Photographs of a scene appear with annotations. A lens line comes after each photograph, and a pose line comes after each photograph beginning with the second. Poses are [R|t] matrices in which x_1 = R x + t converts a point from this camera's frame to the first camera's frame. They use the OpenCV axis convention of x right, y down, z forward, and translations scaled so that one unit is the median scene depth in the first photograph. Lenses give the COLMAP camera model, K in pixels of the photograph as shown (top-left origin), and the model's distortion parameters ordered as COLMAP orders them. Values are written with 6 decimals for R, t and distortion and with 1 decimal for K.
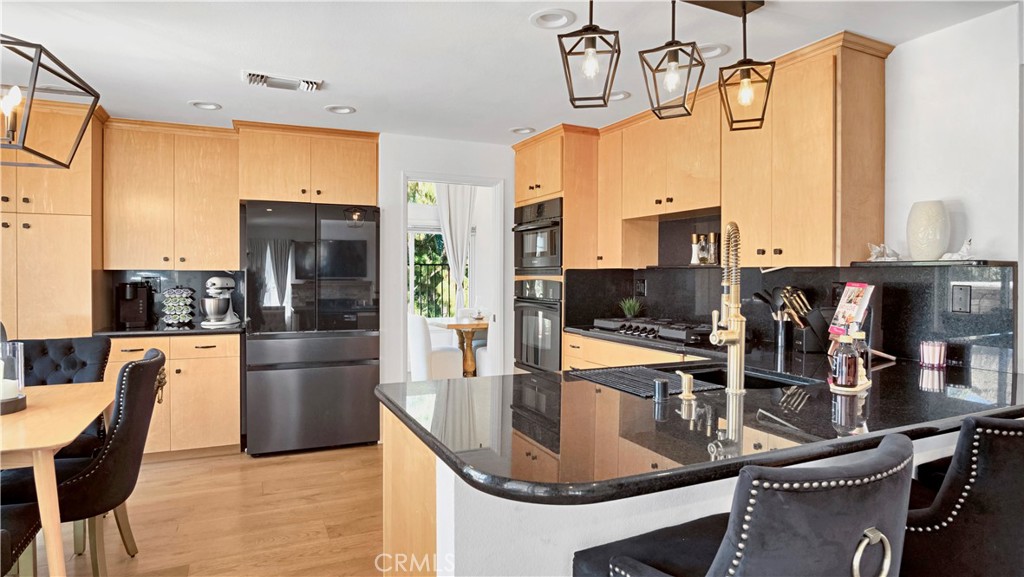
lens RADIAL K [[573.8, 0, 512.0], [0, 573.8, 288.5], [0, 0, 1]] dist [-0.014587, -0.000129]
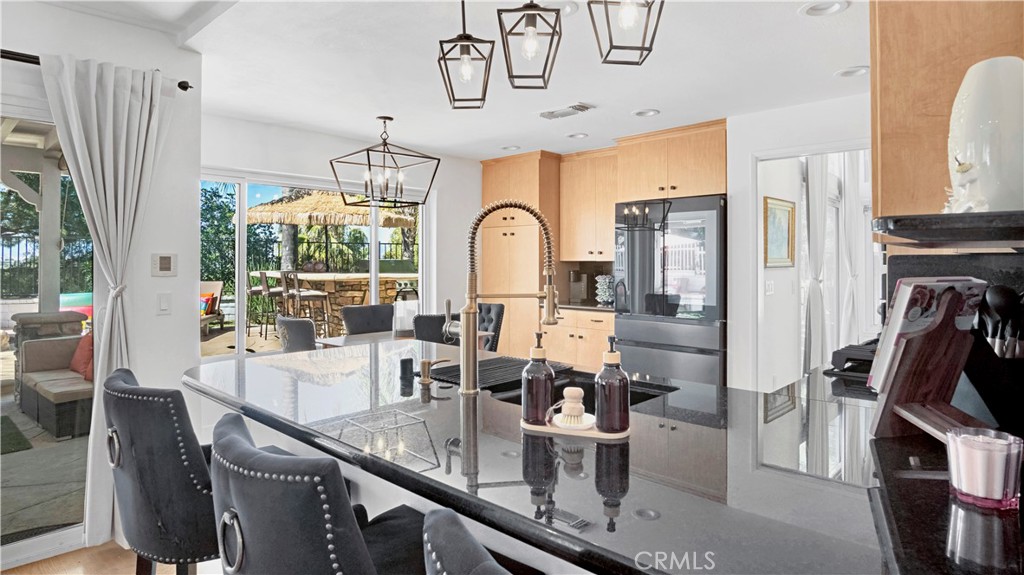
lens RADIAL K [[578.6, 0, 517.1], [0, 578.6, 245.1], [0, 0, 1]] dist [-0.018722, 0.000017]
pose [[0.370646, -0.033286, -0.928178, 0.568962], [-0.025339, 0.998623, -0.045931, -0.002505], [0.928428, 0.040543, 0.369292, 0.336008]]
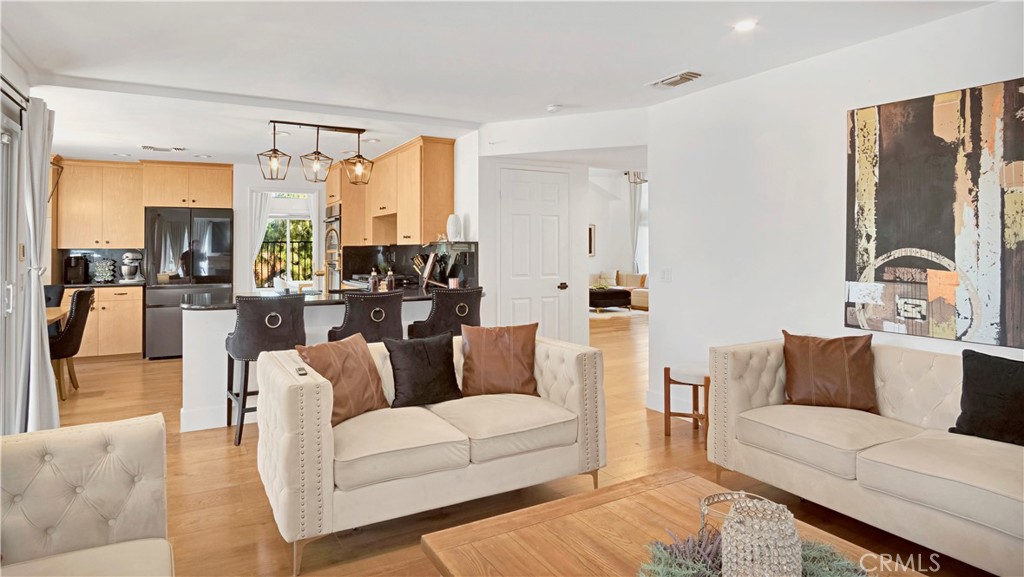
lens RADIAL K [[578.6, 0, 517.1], [0, 578.6, 246.1], [0, 0, 1]] dist [-0.018722, 0.000017]
pose [[0.996745, -0.008563, 0.080168, 0.471341], [0.010956, 0.999506, -0.029455, 0.022516], [-0.079876, 0.030237, 0.996346, -0.746229]]
